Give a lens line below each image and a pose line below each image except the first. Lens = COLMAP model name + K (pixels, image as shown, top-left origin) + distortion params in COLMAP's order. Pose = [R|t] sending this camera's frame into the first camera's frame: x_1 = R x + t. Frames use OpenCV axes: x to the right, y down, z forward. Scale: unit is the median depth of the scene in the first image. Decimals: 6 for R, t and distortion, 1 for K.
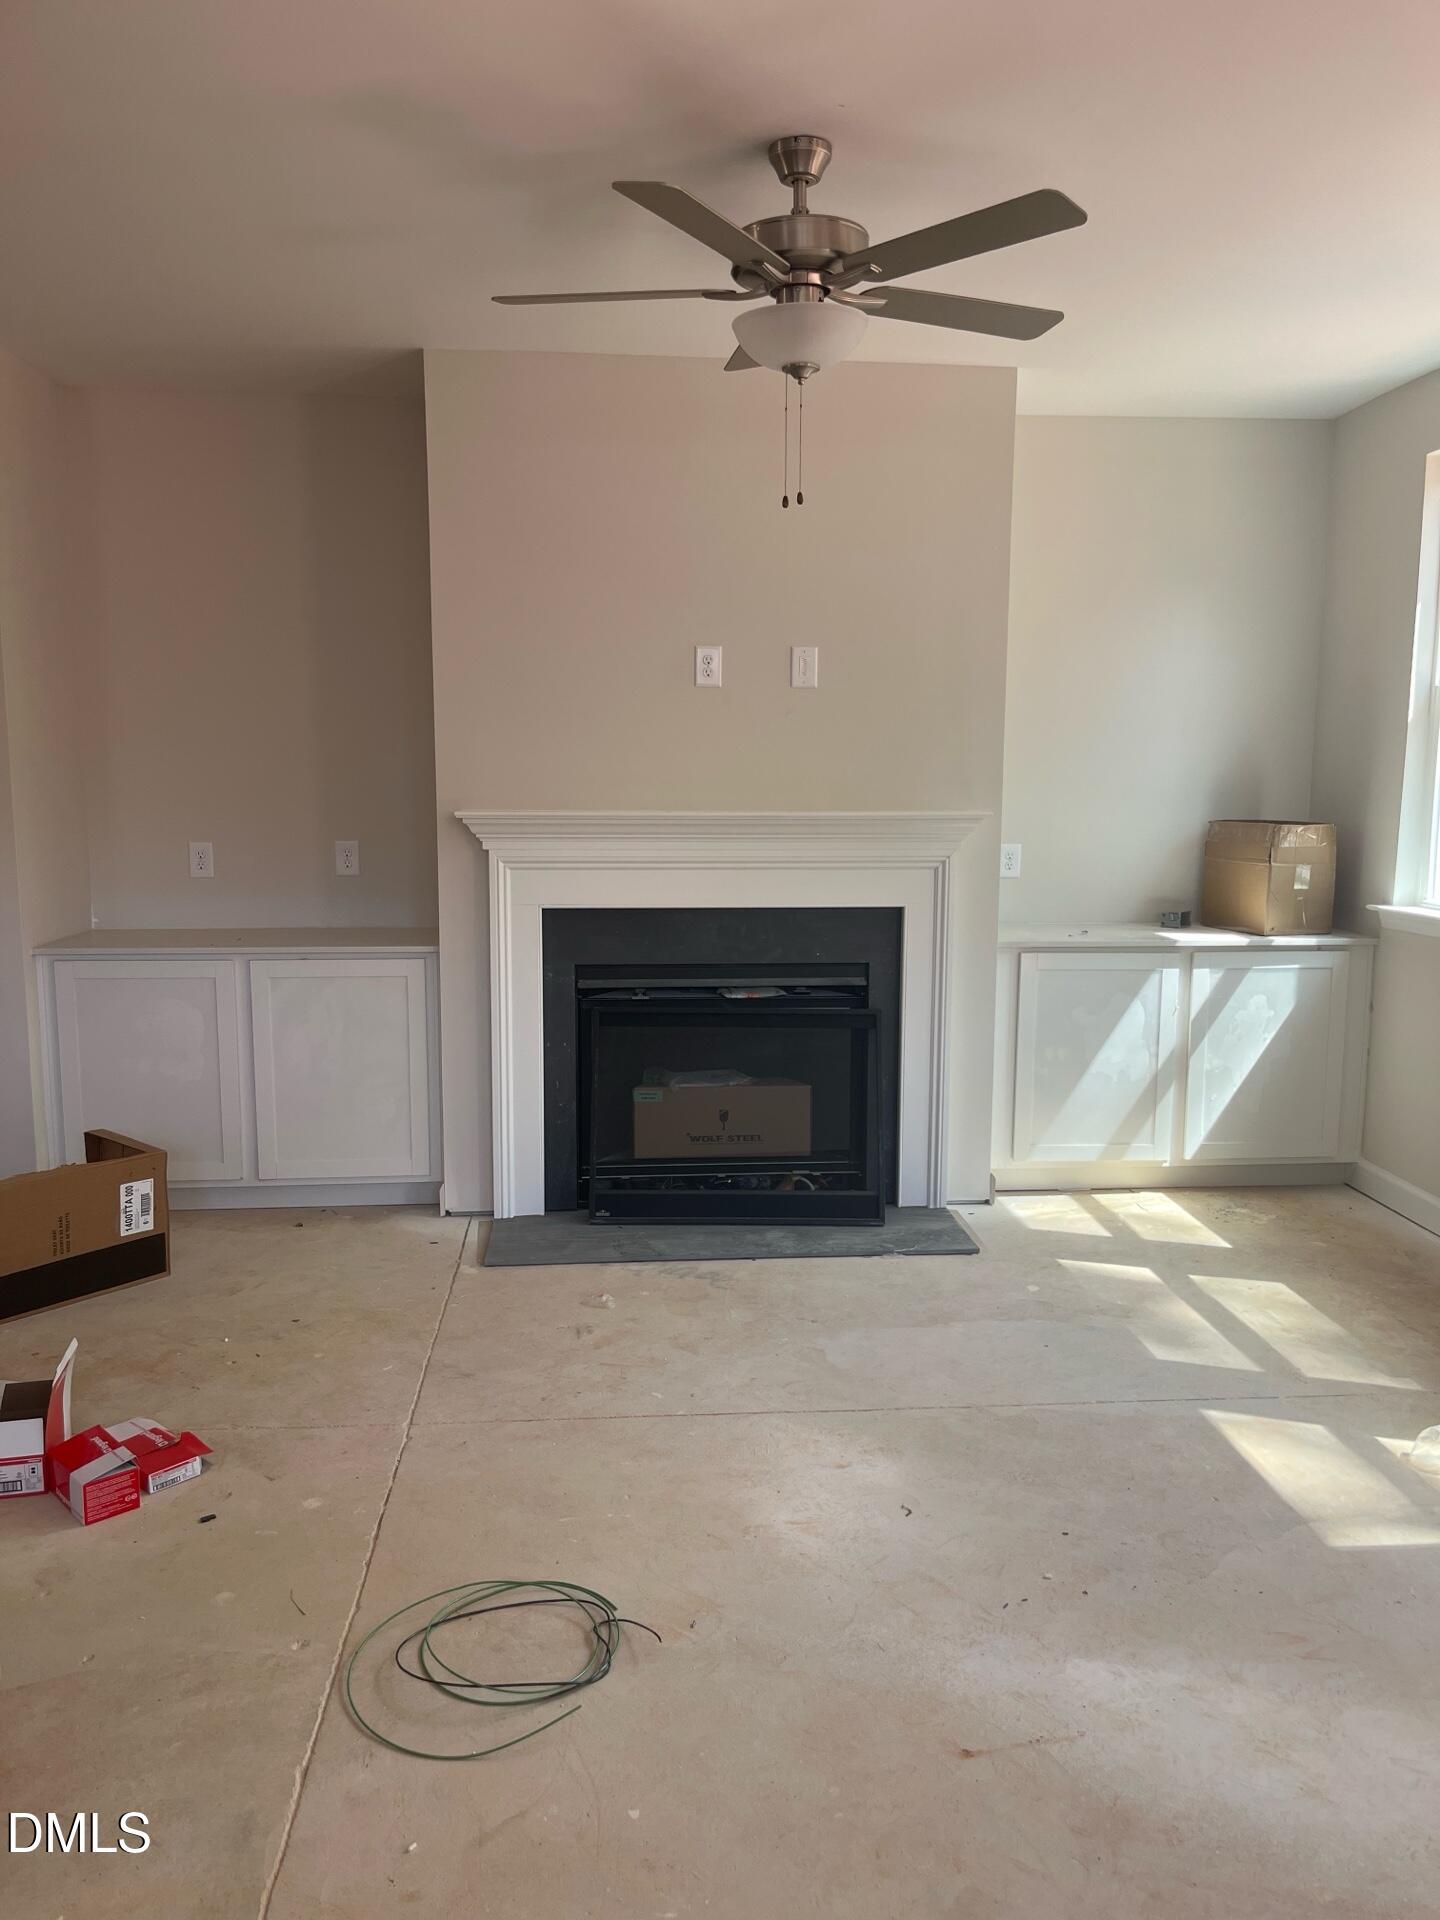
lens RADIAL K [[1463.3, 0, 736.4], [0, 1463.3, 963.6], [0, 0, 1]] dist [0.030191, -0.044413]
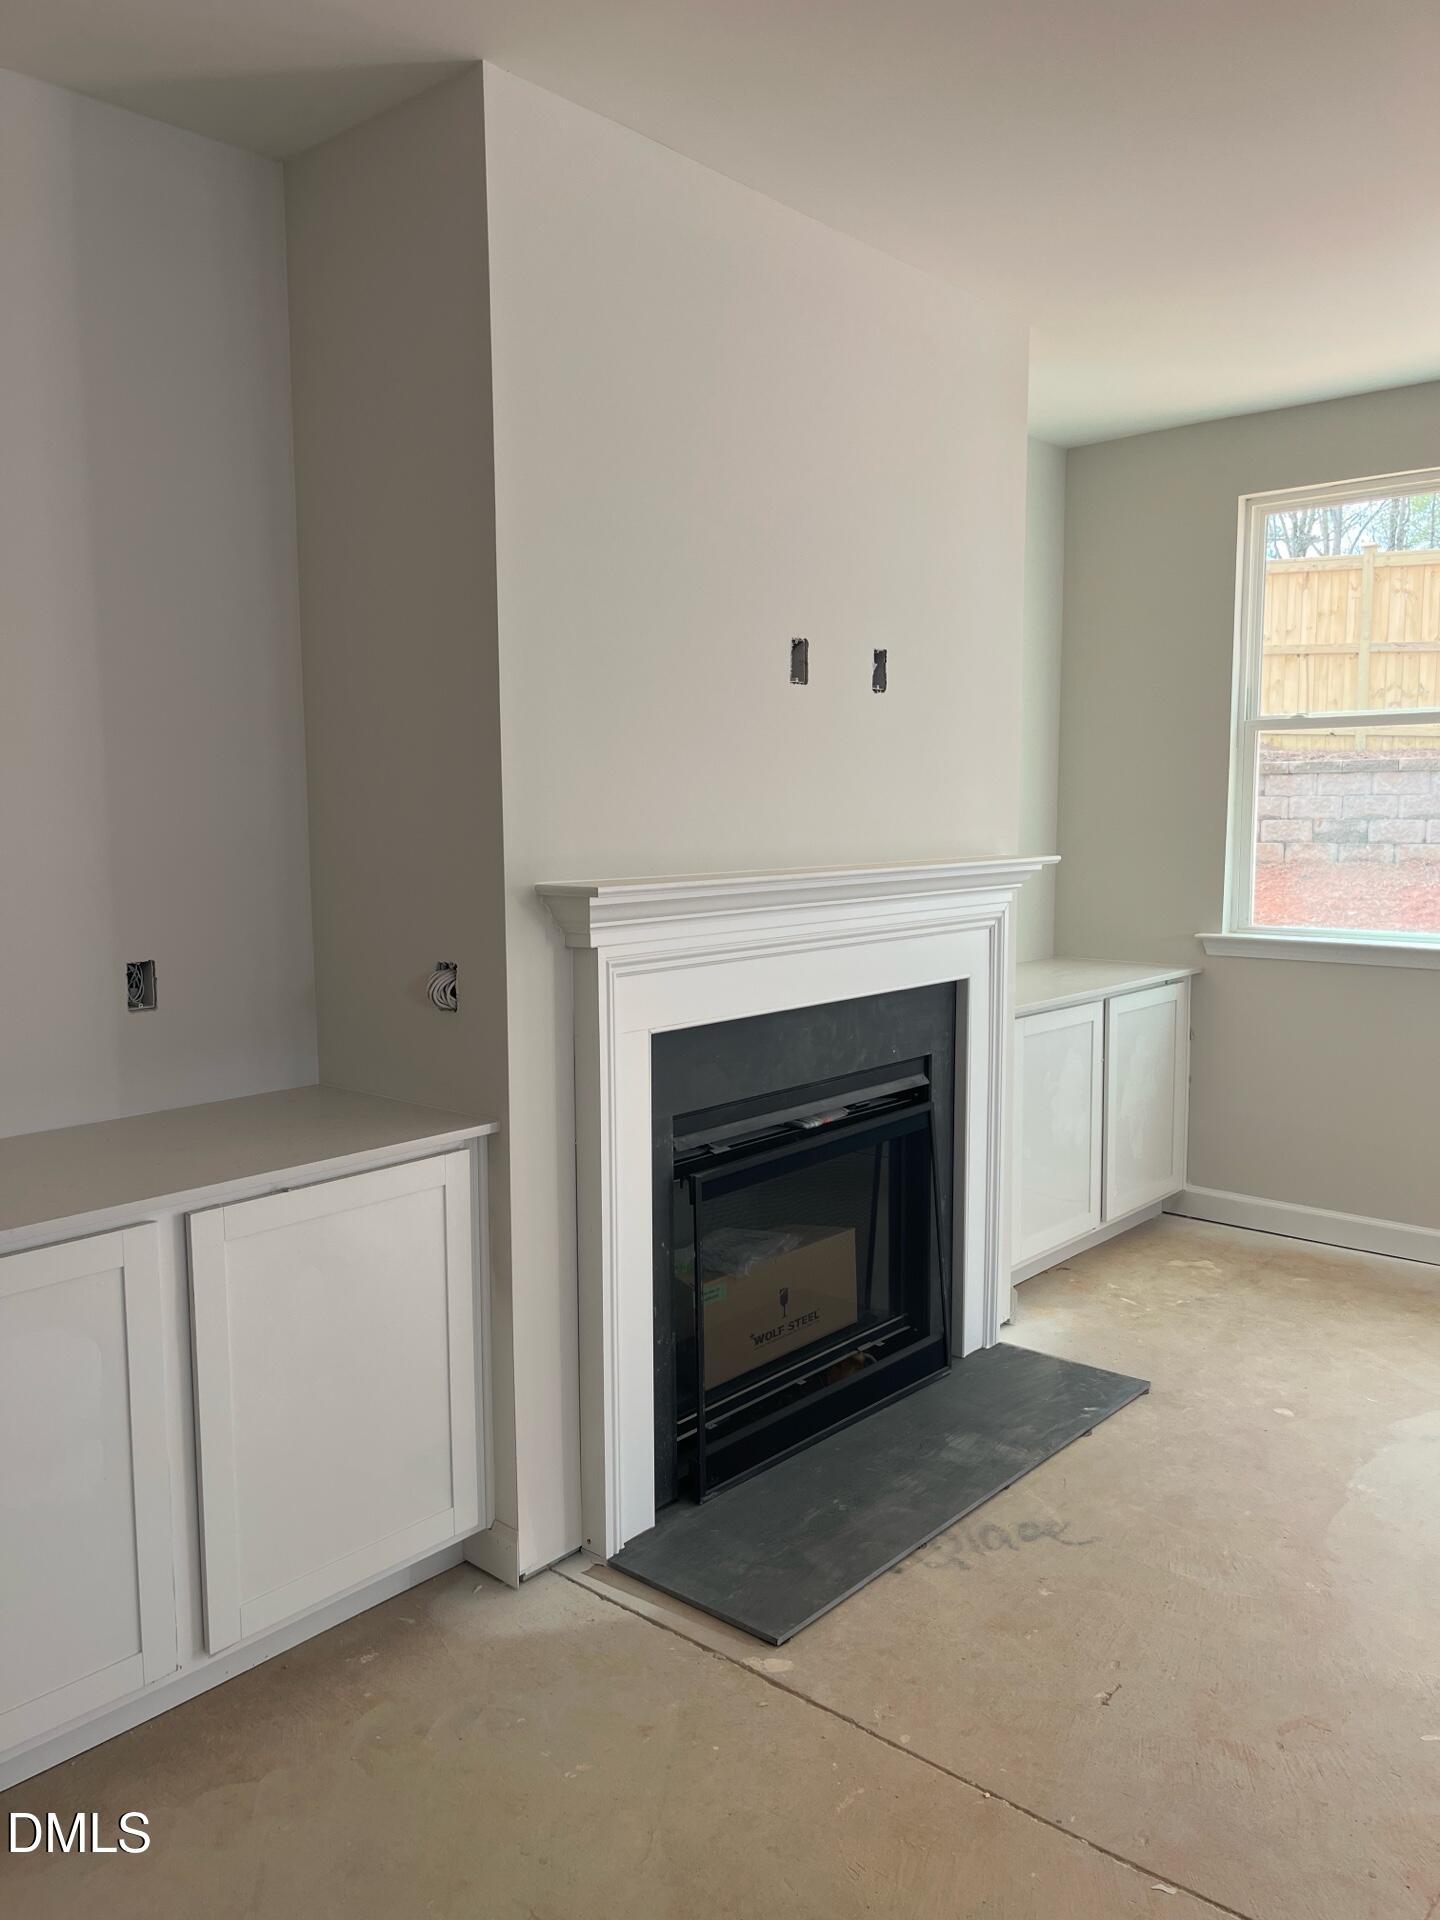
lens RADIAL K [[1463.3, 0, 718.7], [0, 1463.3, 956.6], [0, 0, 1]] dist [0.030191, -0.044413]
pose [[0.722499, -0.081518, 0.686549, -0.520416], [0.099842, 0.994918, 0.013063, -0.073935], [-0.684124, 0.059109, 0.726966, 0.515018]]
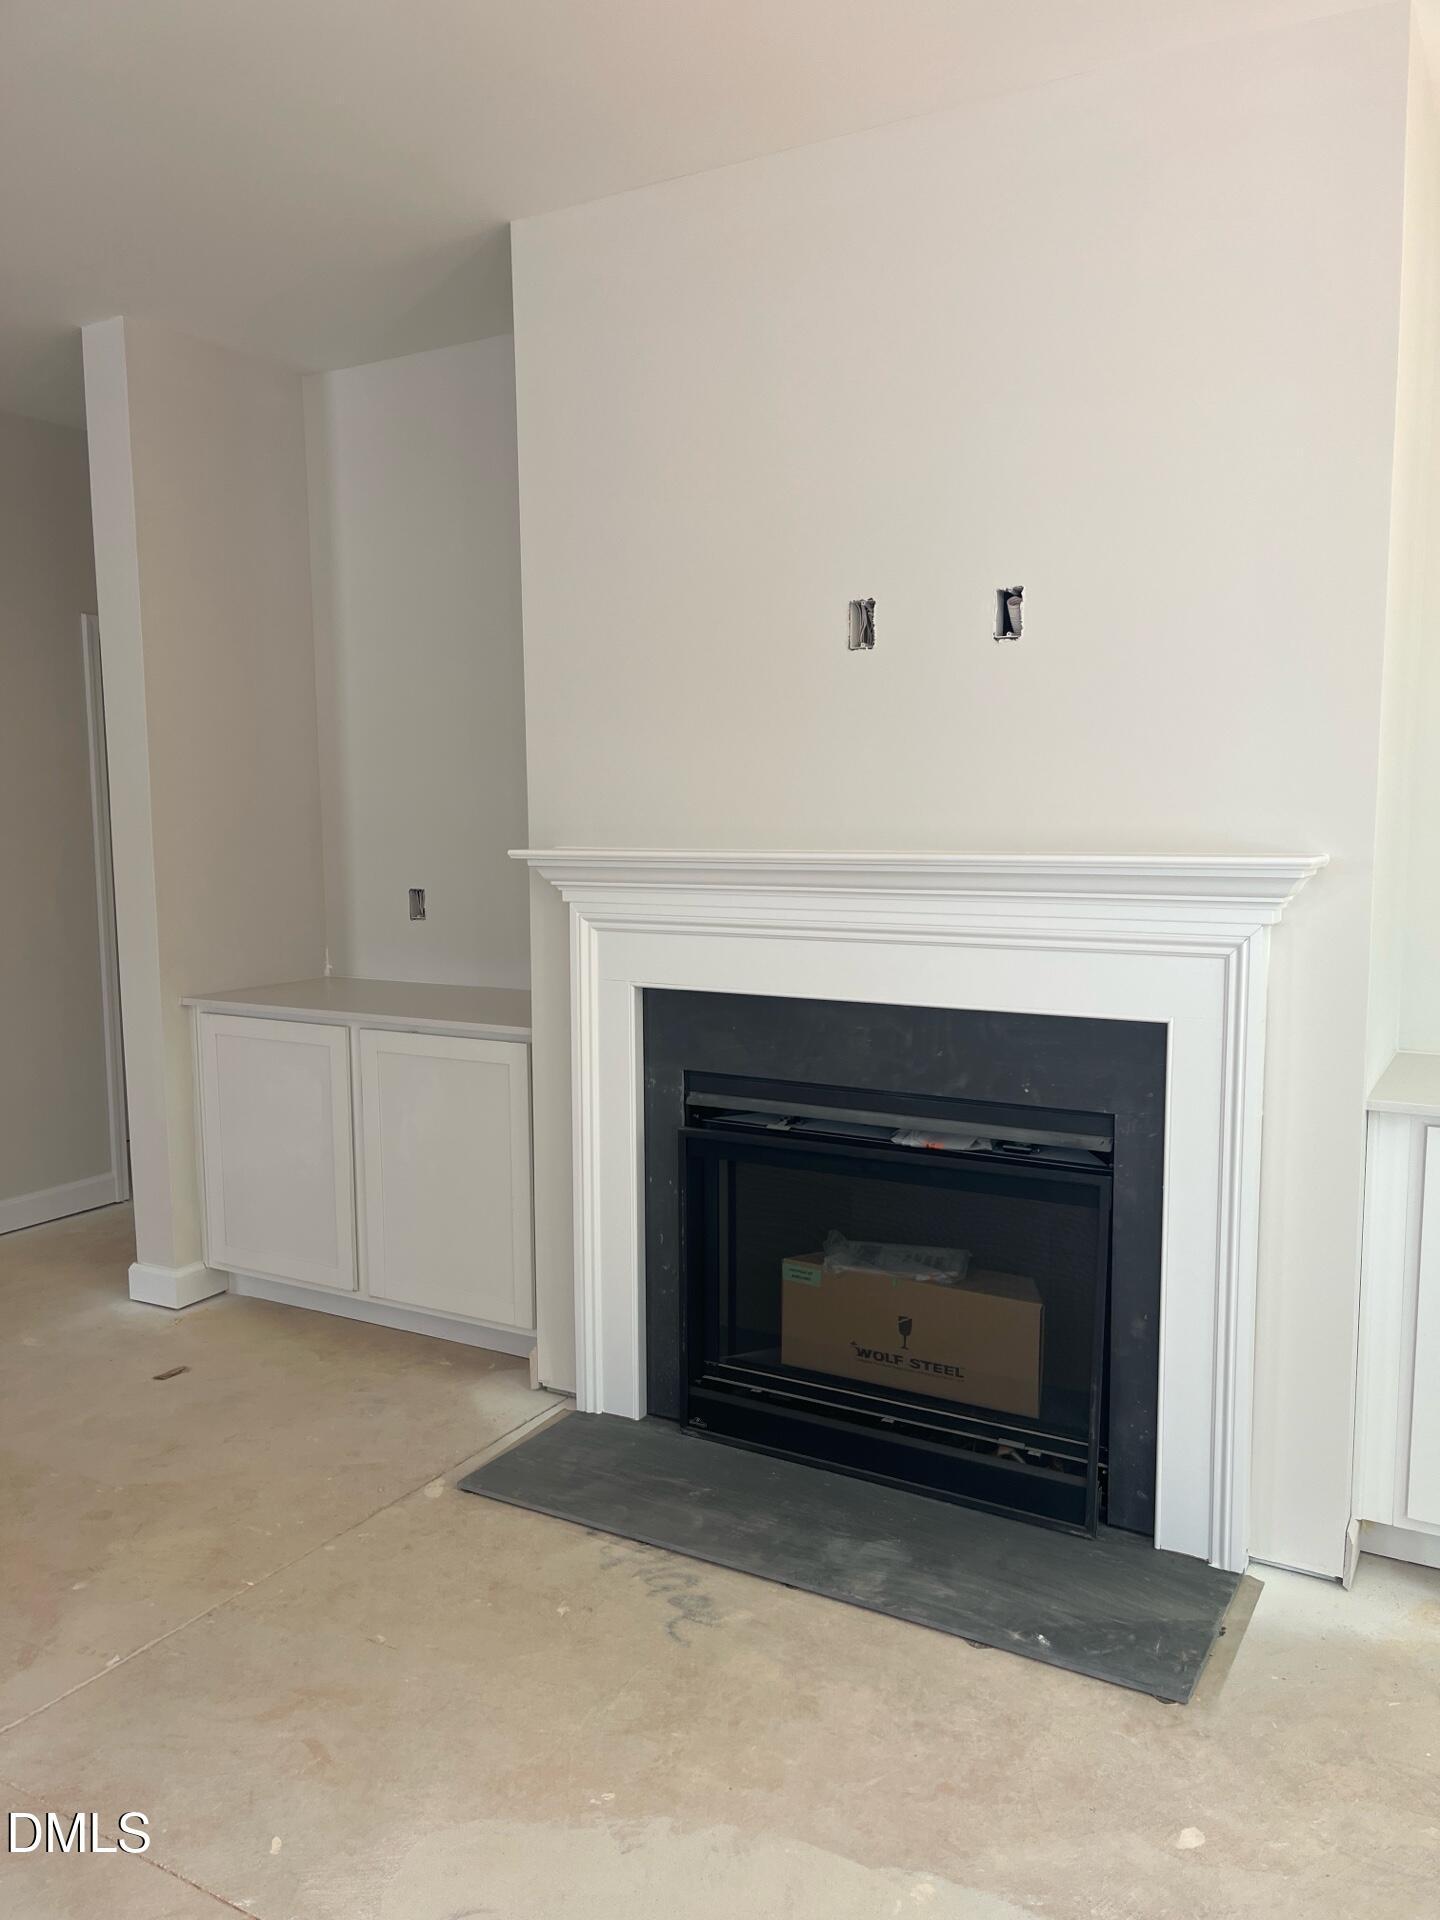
lens RADIAL K [[1463.3, 0, 718.0], [0, 1463.3, 966.1], [0, 0, 1]] dist [0.030191, -0.044413]
pose [[0.811715, 0.052061, -0.581729, 0.299088], [-0.064220, 0.997936, -0.000300, -0.048831], [0.580512, 0.037602, 0.813383, 0.440499]]
